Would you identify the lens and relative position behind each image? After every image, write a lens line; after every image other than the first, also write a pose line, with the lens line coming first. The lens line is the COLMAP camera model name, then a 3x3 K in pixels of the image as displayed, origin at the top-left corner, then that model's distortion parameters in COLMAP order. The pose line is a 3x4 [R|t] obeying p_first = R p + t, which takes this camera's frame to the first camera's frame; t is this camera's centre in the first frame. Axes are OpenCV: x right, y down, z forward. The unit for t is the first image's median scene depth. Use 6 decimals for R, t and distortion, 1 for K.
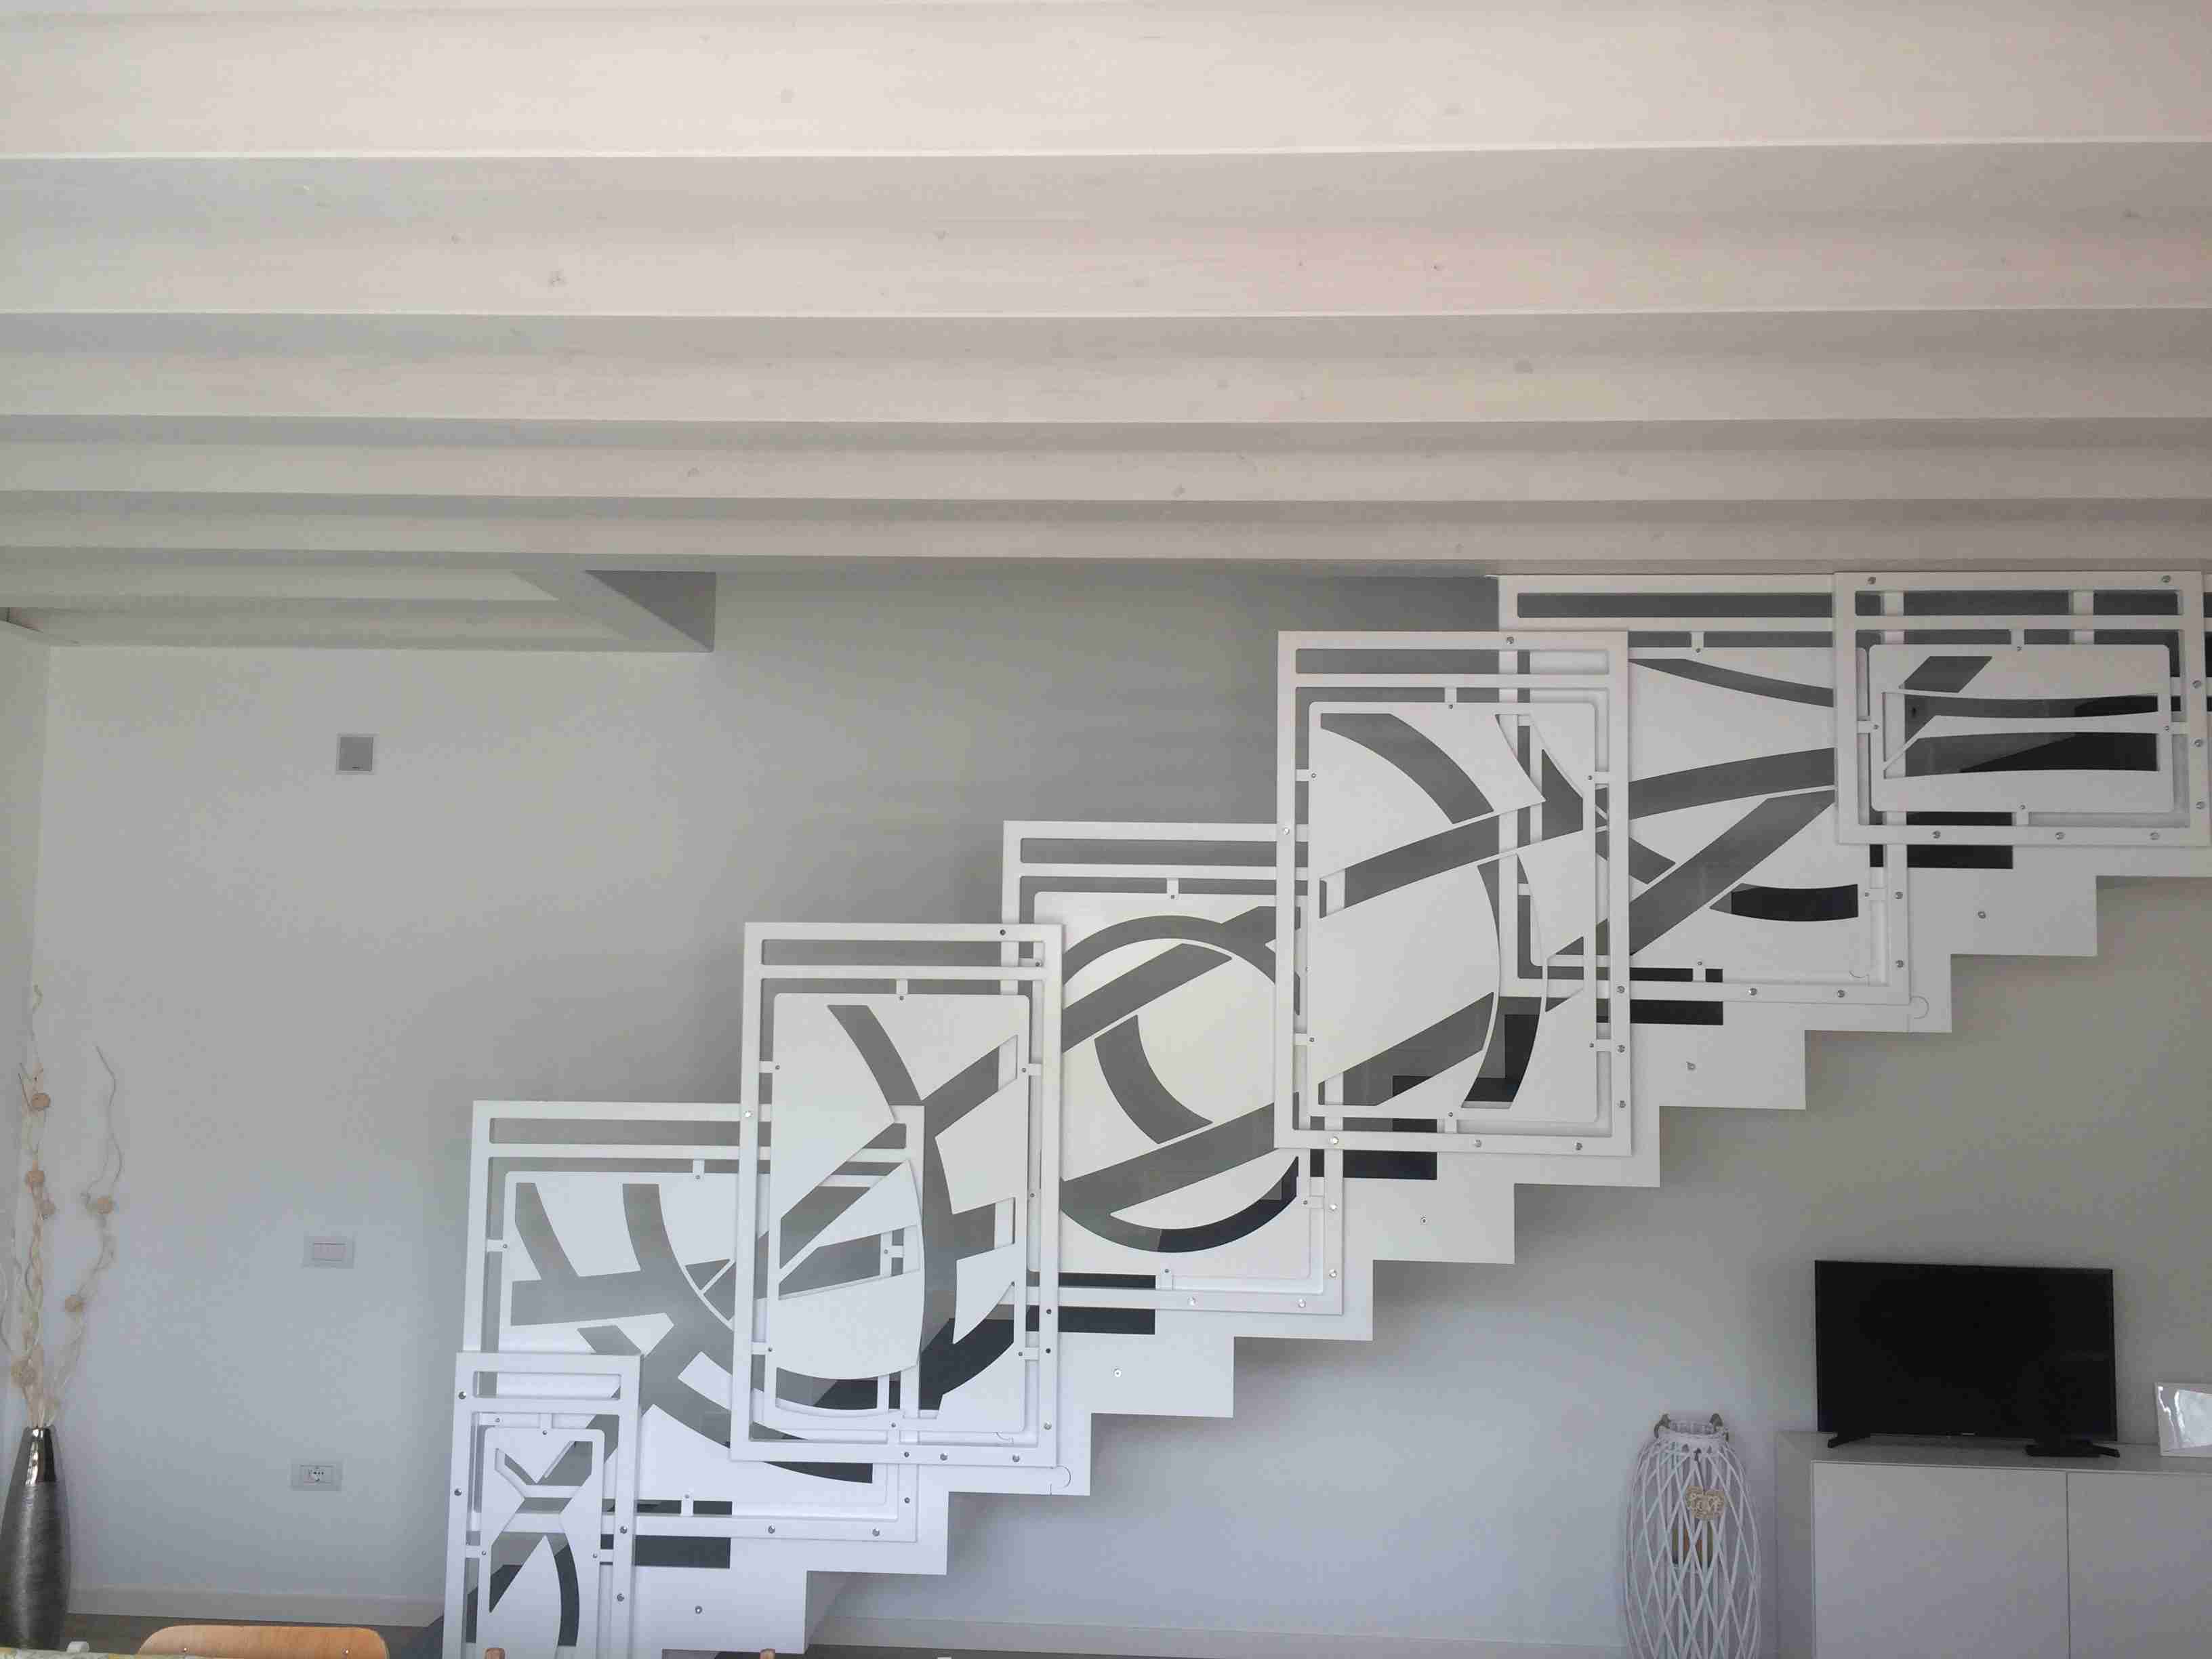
lens RADIAL K [[1921.6, 0, 1105.8], [0, 1921.6, 840.0], [0, 0, 1]] dist [0.054499, -0.028820]
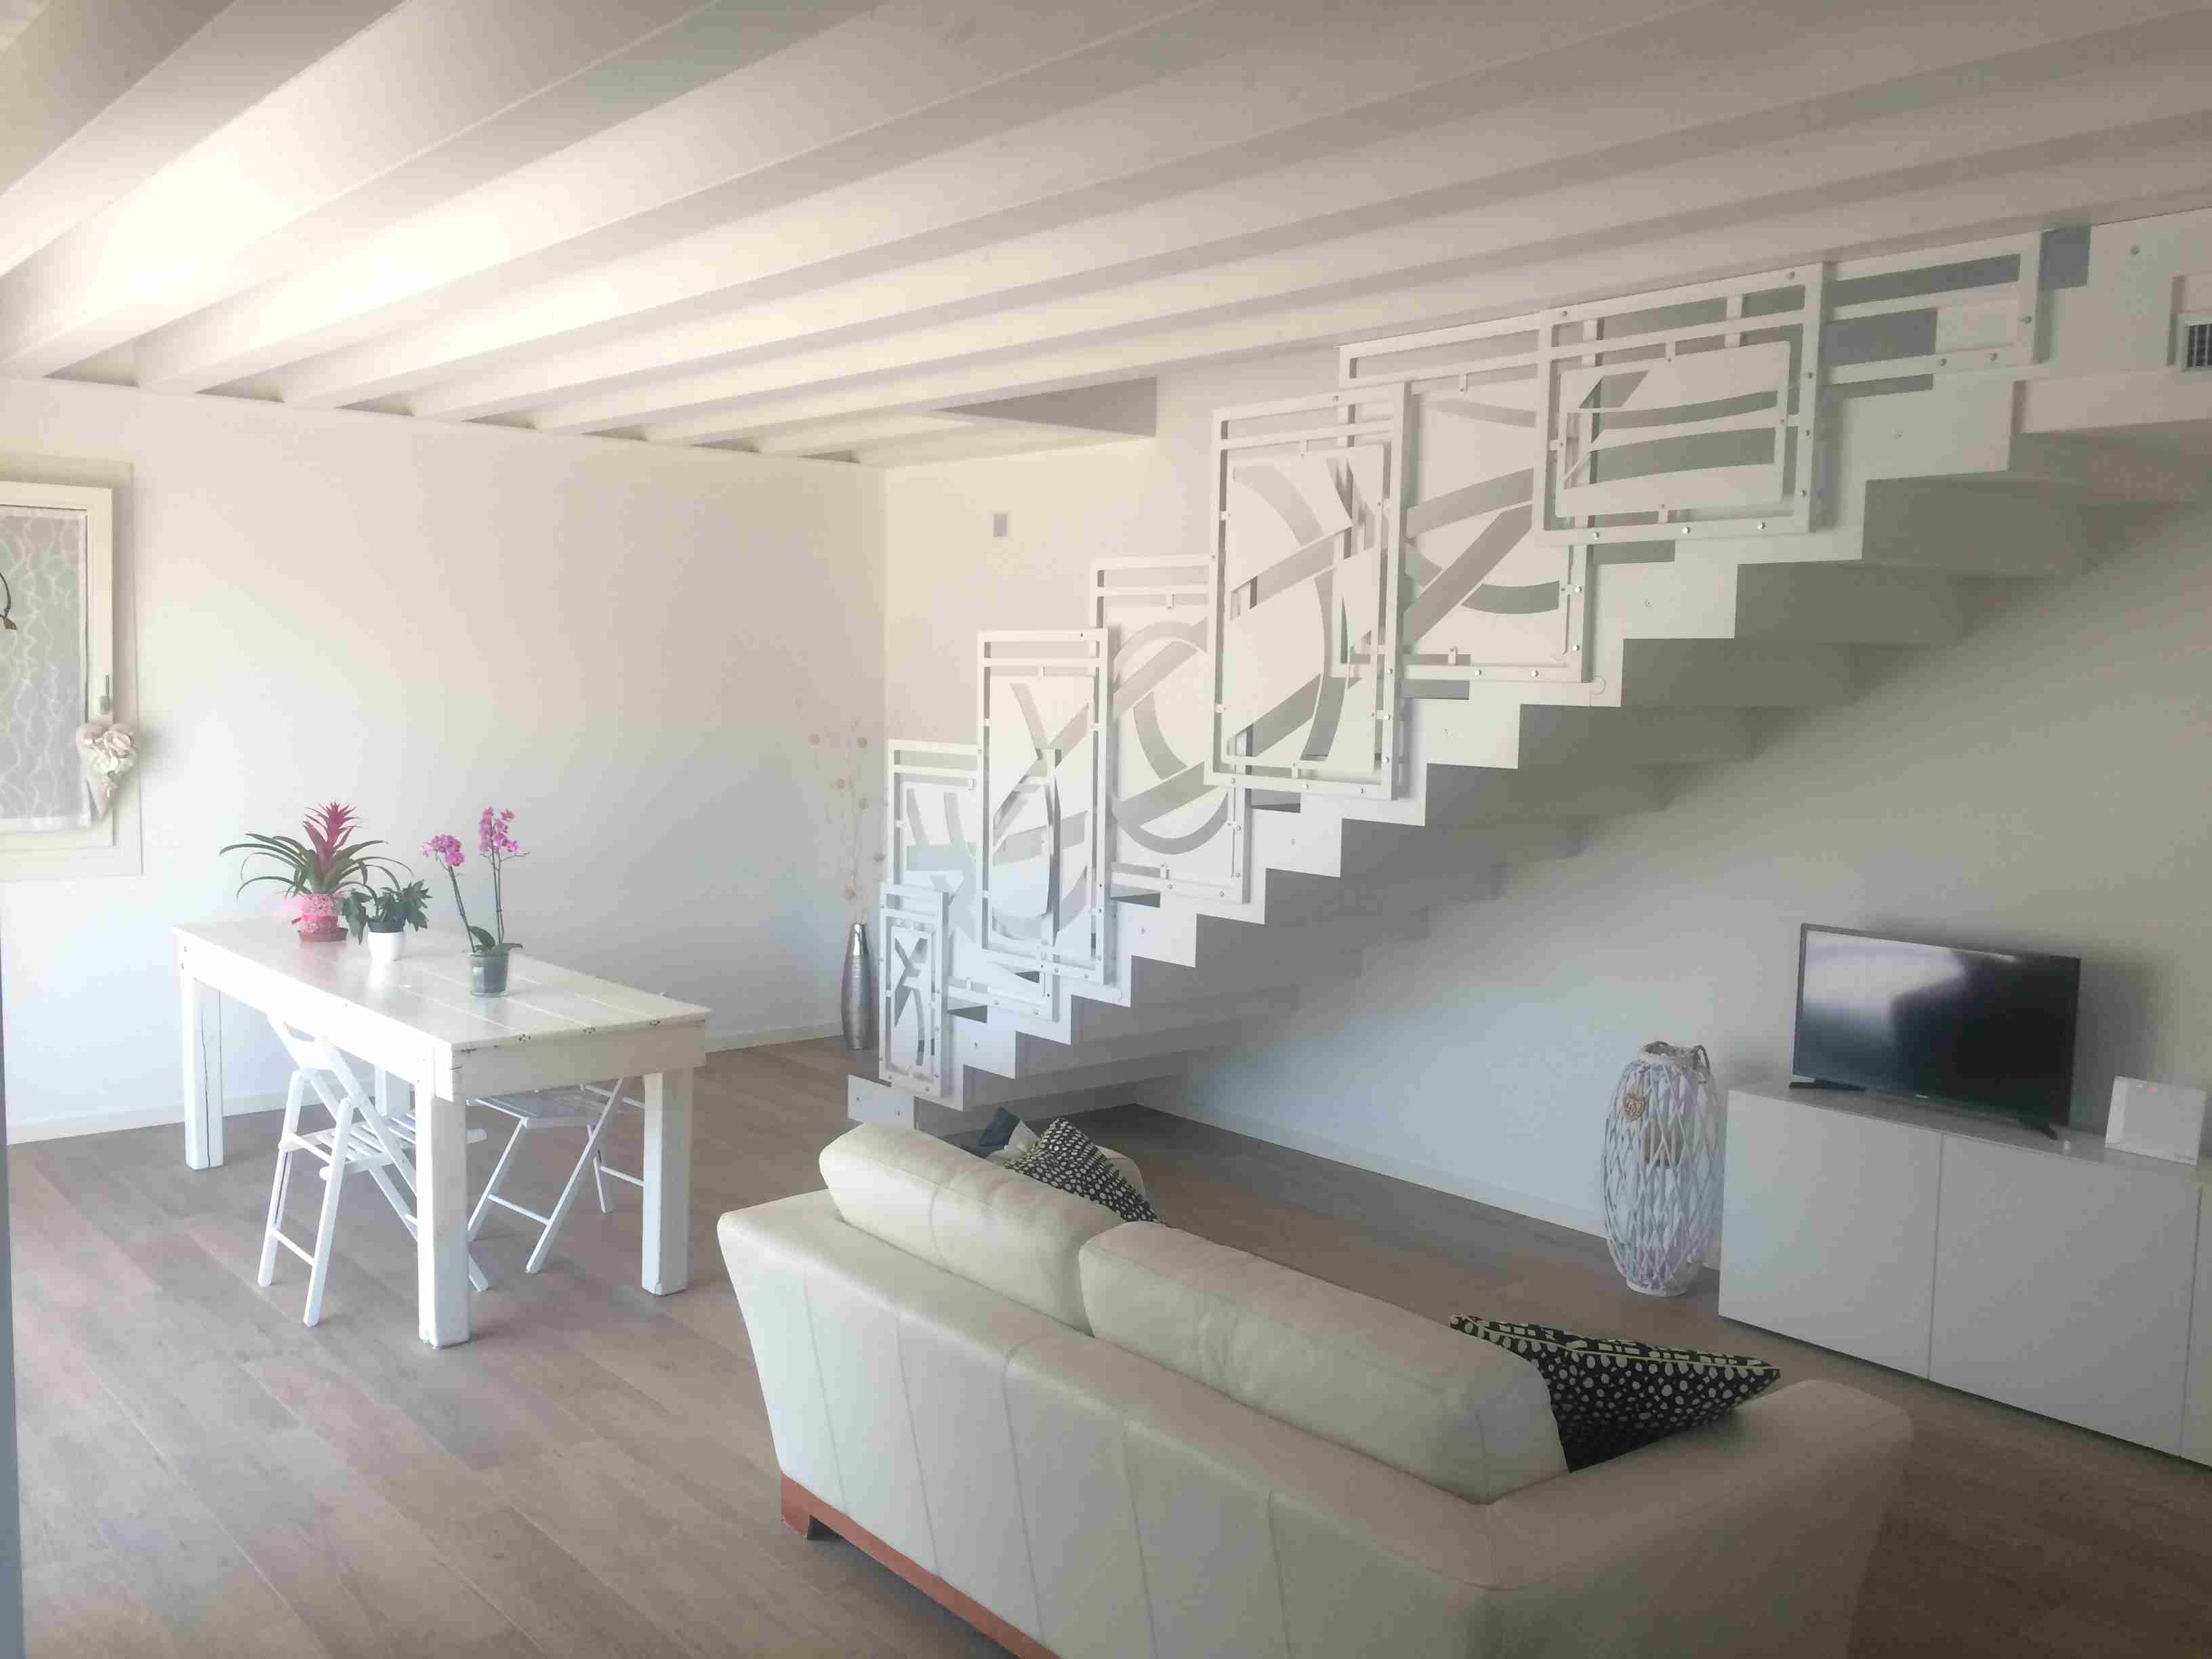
lens RADIAL K [[1921.6, 0, 1098.2], [0, 1921.6, 830.3], [0, 0, 1]] dist [0.054499, -0.028820]
pose [[0.680404, 0.057972, -0.730540, 1.061811], [0.049388, 0.990972, 0.124637, 0.013116], [0.731171, -0.120883, 0.671399, -0.009540]]
